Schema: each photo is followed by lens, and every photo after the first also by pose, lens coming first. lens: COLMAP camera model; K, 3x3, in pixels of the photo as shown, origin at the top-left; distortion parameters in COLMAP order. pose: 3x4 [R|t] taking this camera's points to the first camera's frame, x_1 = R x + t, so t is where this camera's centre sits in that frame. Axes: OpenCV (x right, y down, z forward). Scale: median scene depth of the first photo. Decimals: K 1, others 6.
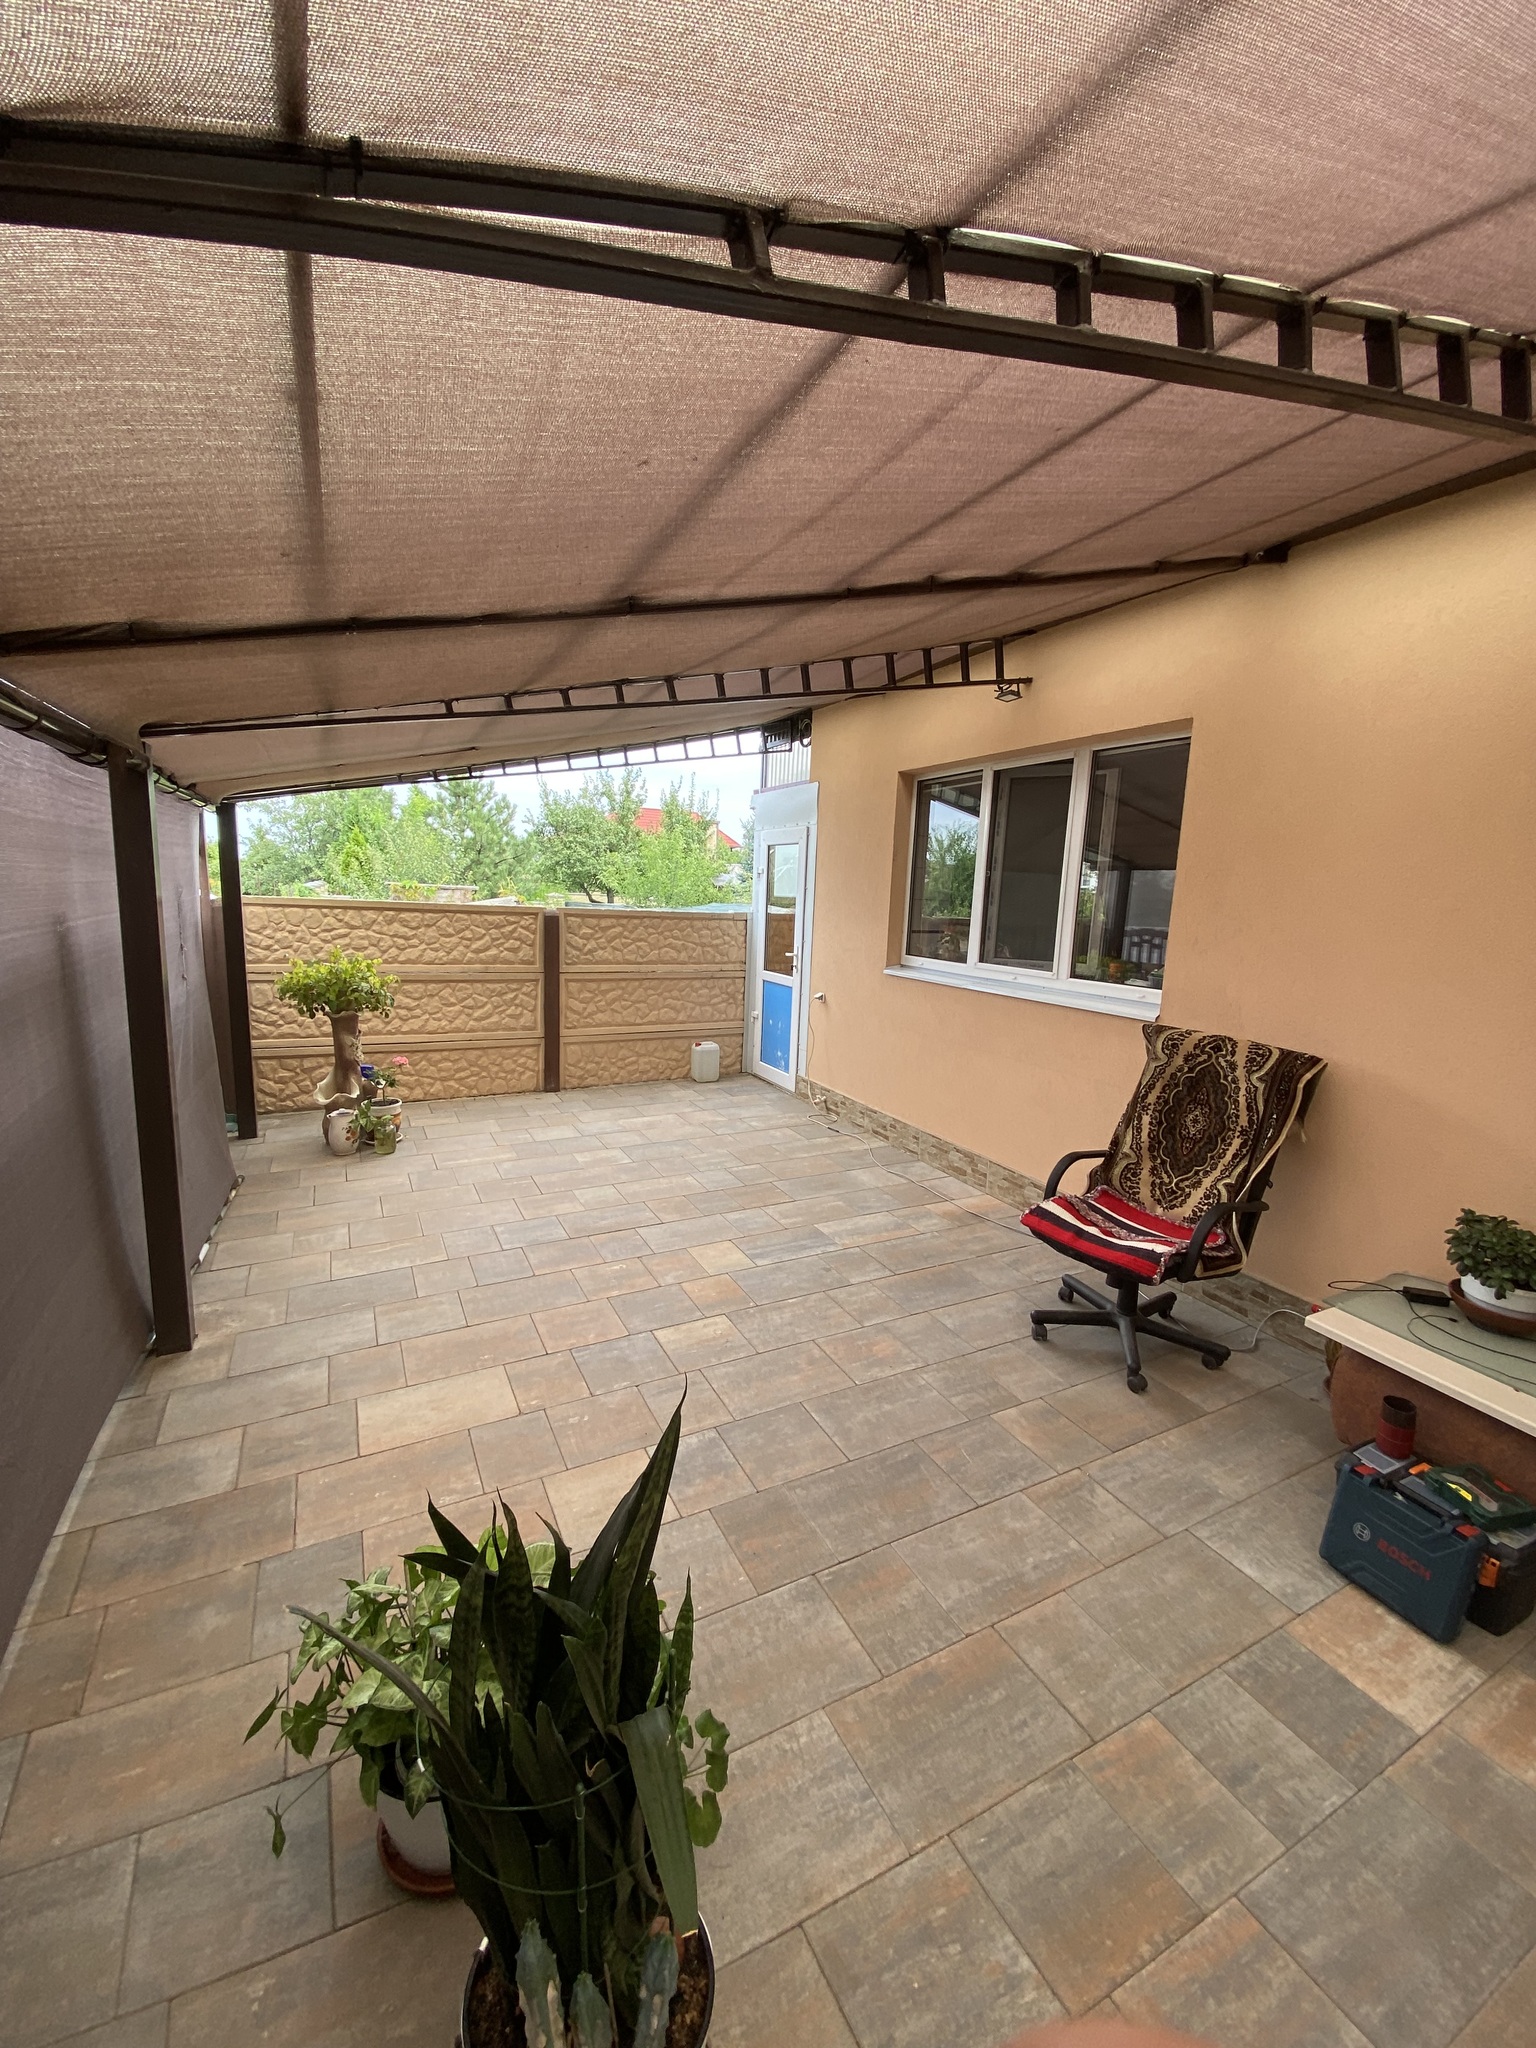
lens RADIAL K [[819.3, 0, 767.1], [0, 819.3, 1015.5], [0, 0, 1]] dist [0.021162, -0.021623]
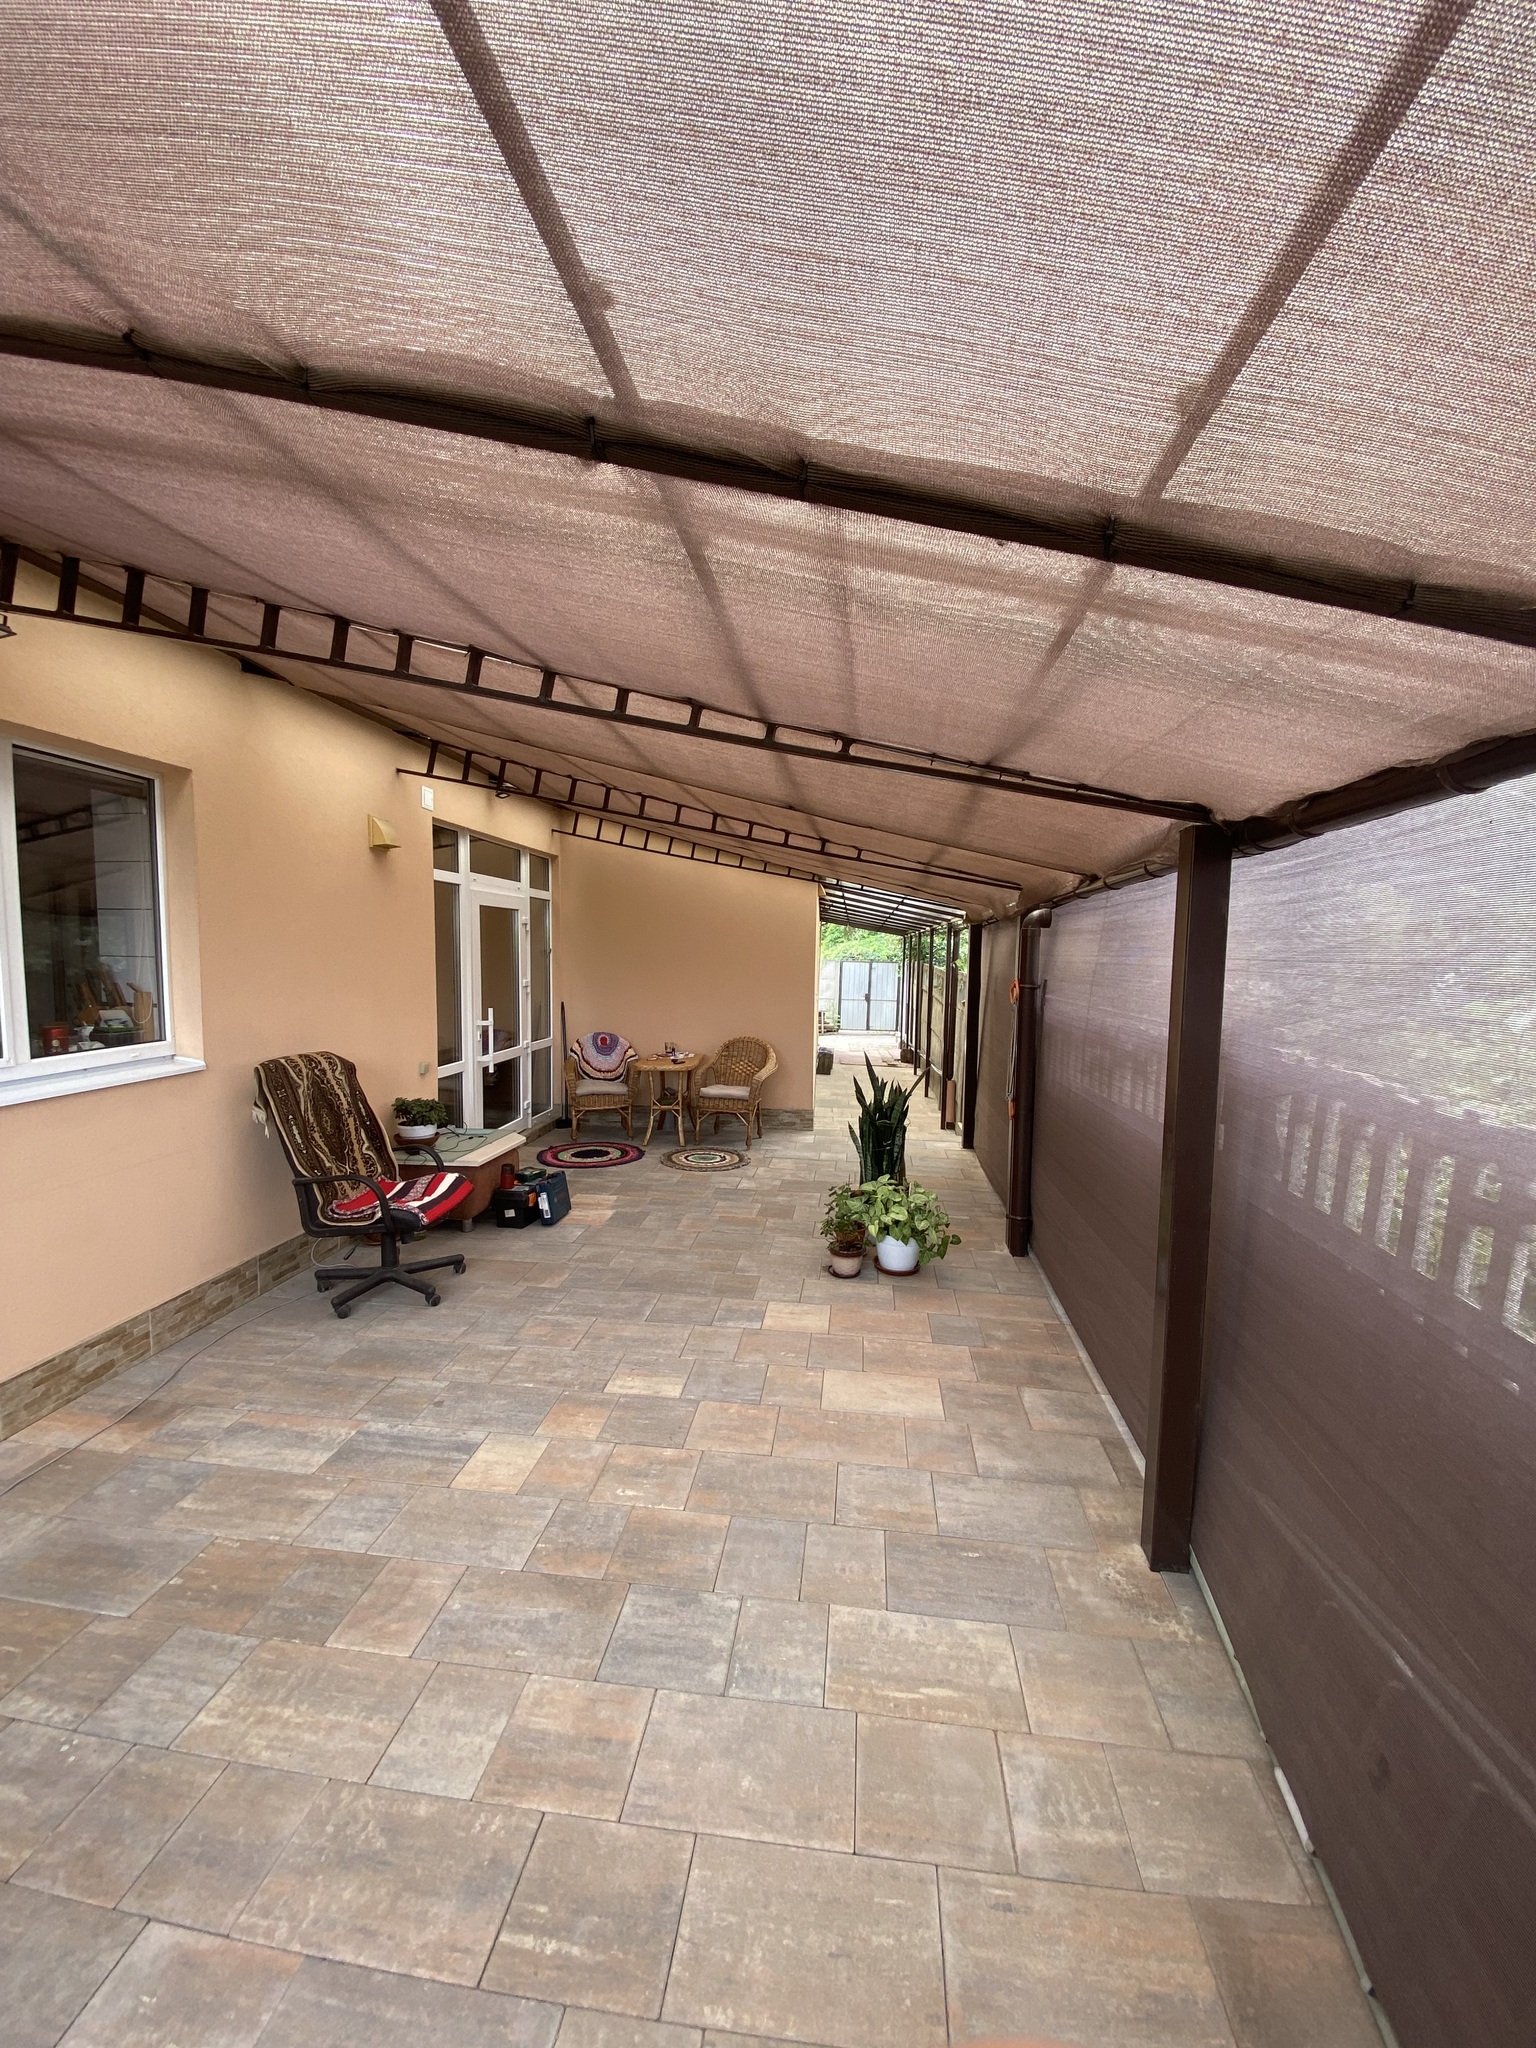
lens RADIAL K [[819.3, 0, 767.1], [0, 819.3, 1015.5], [0, 0, 1]] dist [0.021162, -0.021623]
pose [[-0.823928, -0.094570, 0.558748, -0.767652], [0.043710, 0.972434, 0.229043, -0.306039], [-0.565006, 0.213138, -0.797082, 1.684169]]
